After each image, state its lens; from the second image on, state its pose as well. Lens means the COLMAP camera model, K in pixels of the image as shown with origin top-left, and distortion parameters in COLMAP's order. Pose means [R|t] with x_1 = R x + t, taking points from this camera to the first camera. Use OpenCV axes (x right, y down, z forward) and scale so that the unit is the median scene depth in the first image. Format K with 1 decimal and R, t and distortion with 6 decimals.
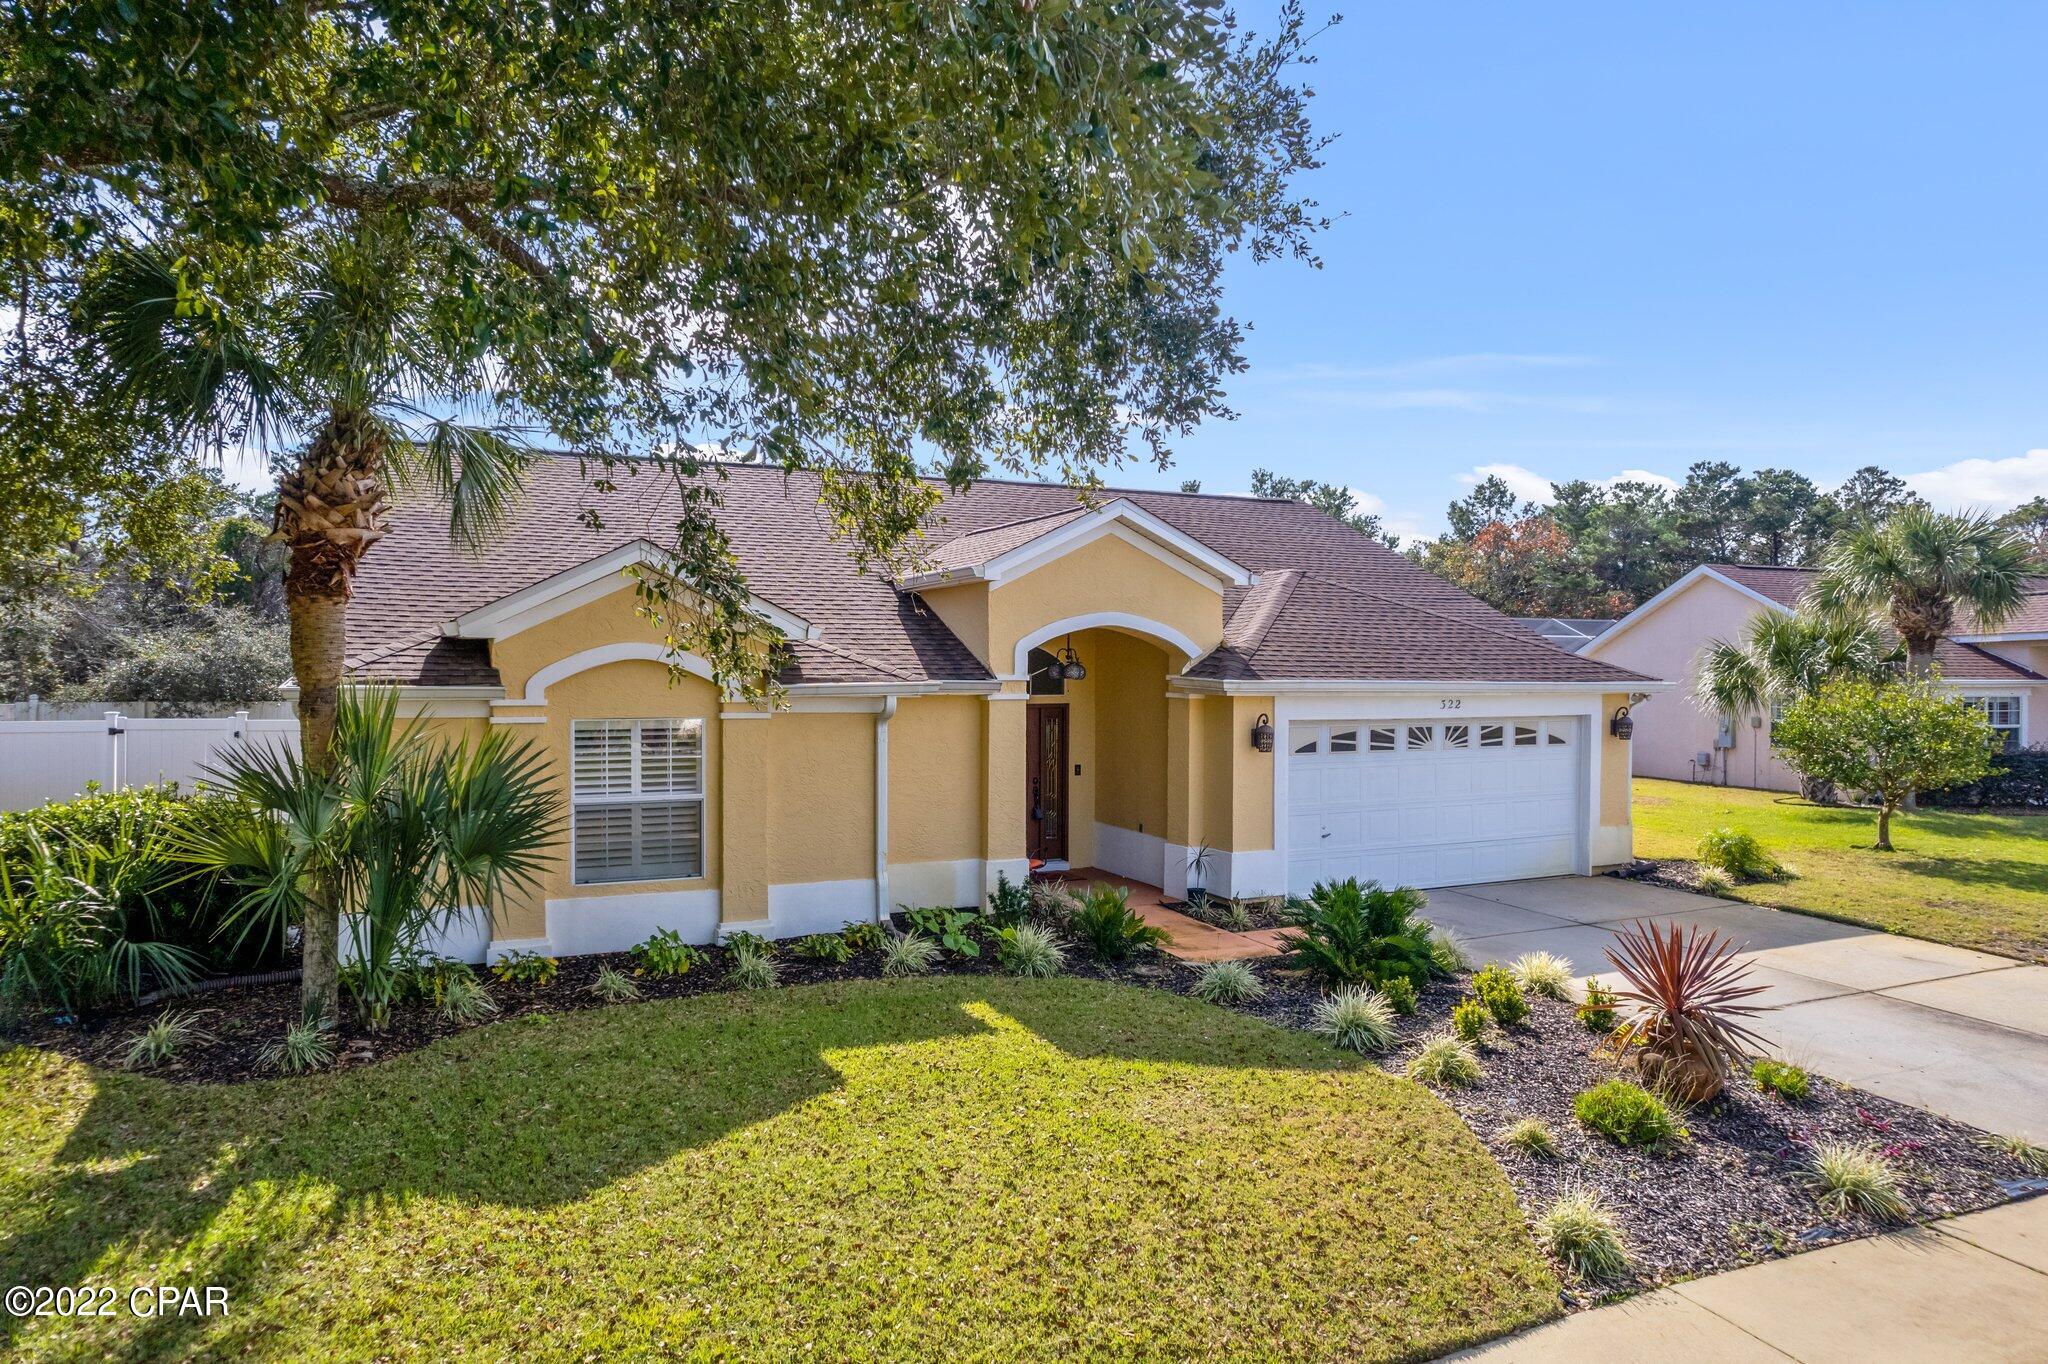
lens RADIAL K [[1314.9, 0, 1029.7], [0, 1314.9, 691.5], [0, 0, 1]] dist [-0.036521, 0.028092]
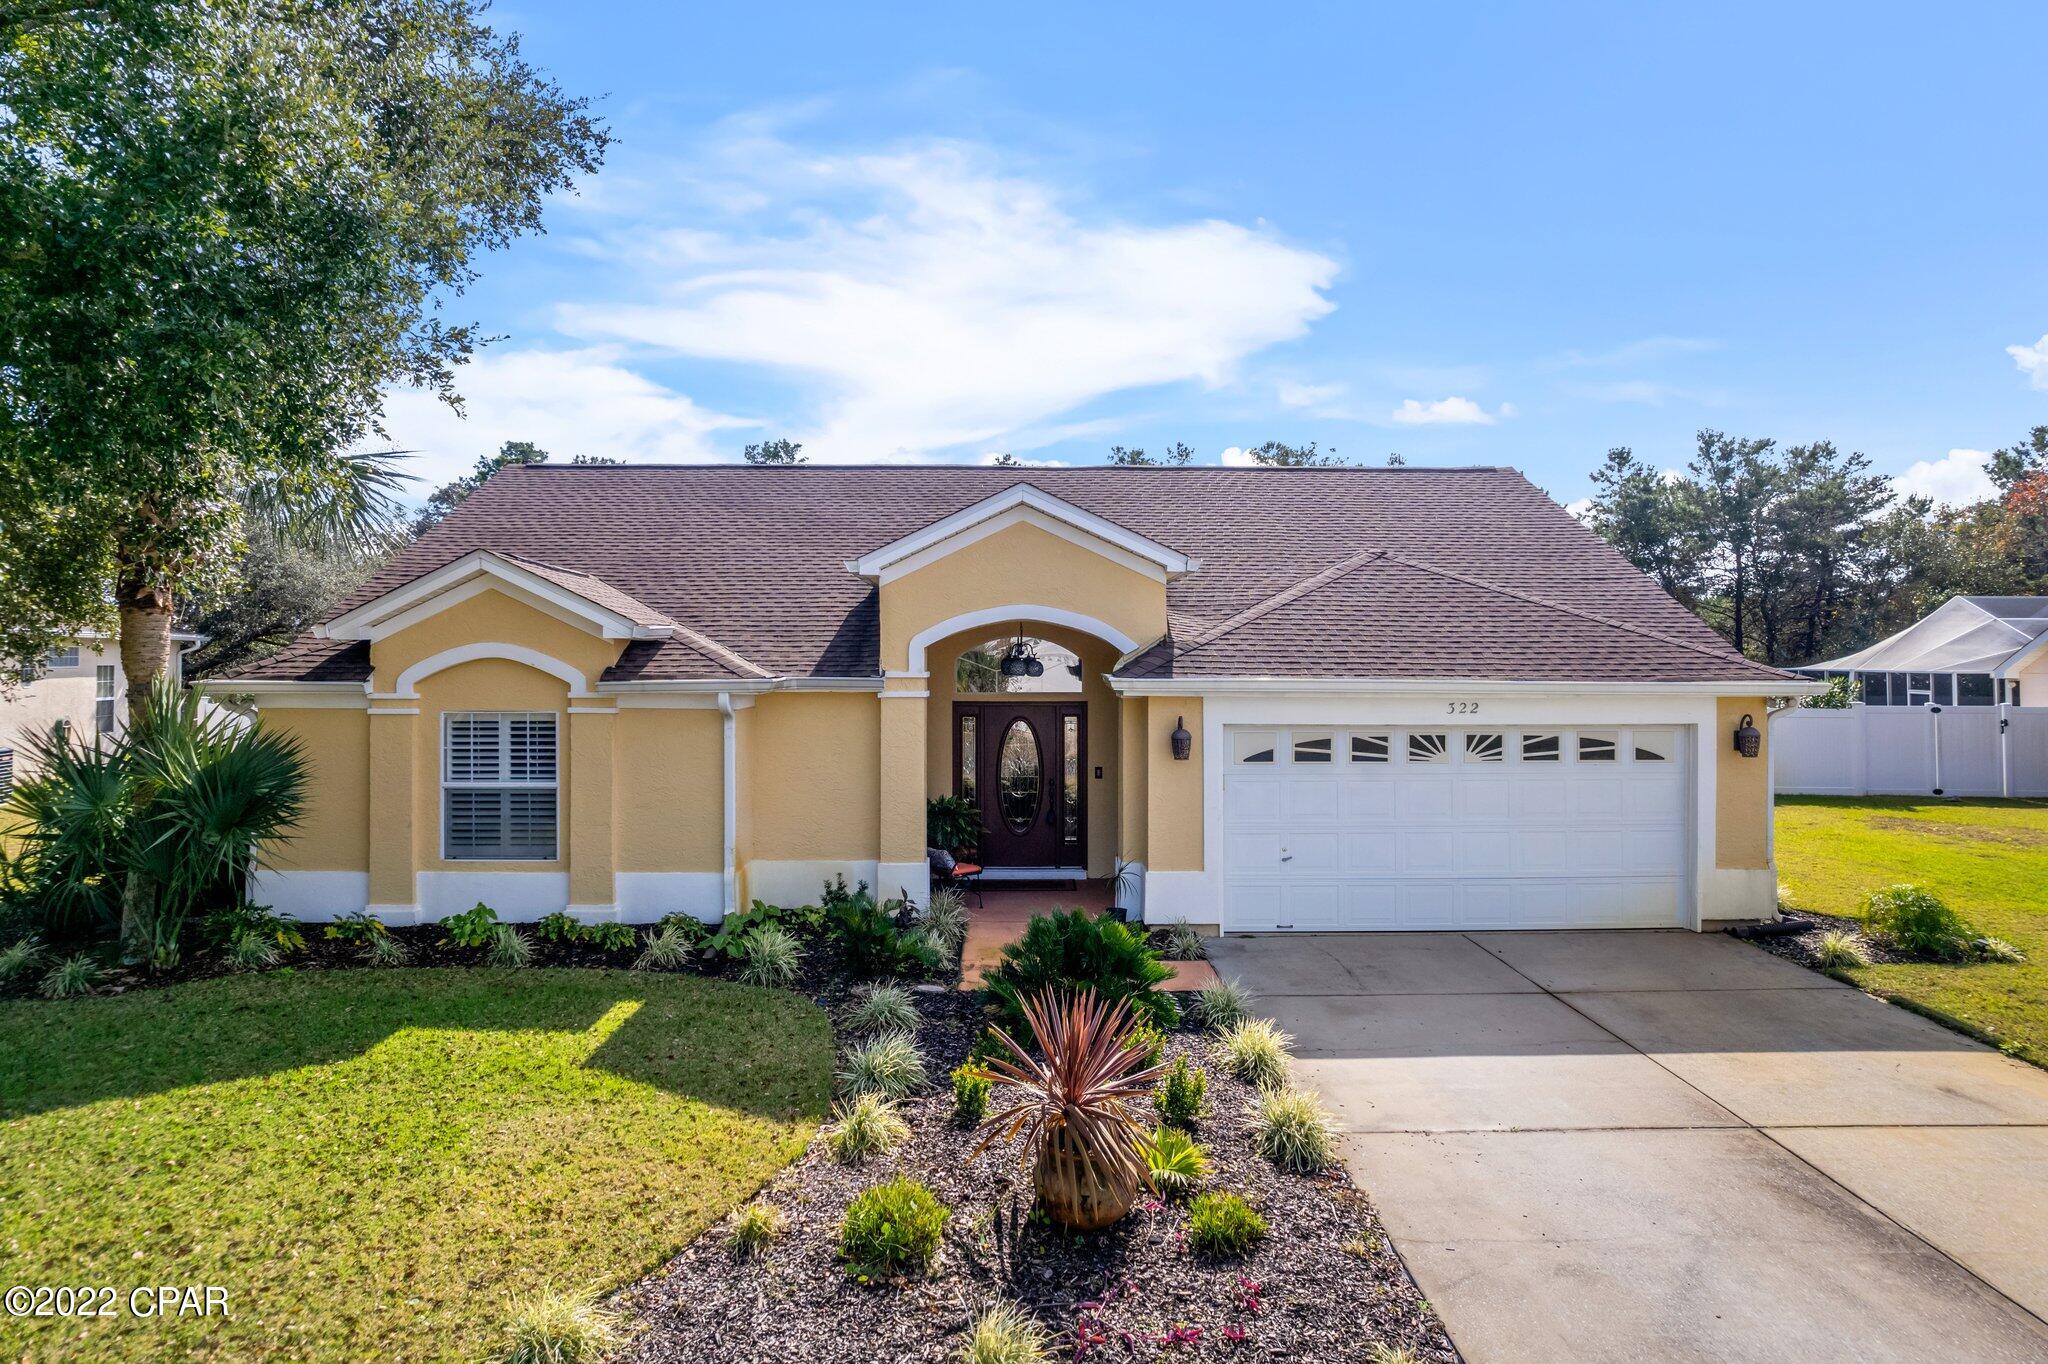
lens RADIAL K [[1314.9, 0, 1041.1], [0, 1314.9, 667.5], [0, 0, 1]] dist [-0.036521, 0.028092]
pose [[0.909161, 0.000952, -0.416443, 0.436617], [-0.005978, 0.999924, -0.010765, -0.005538], [0.416401, 0.012277, 0.909098, 0.146777]]
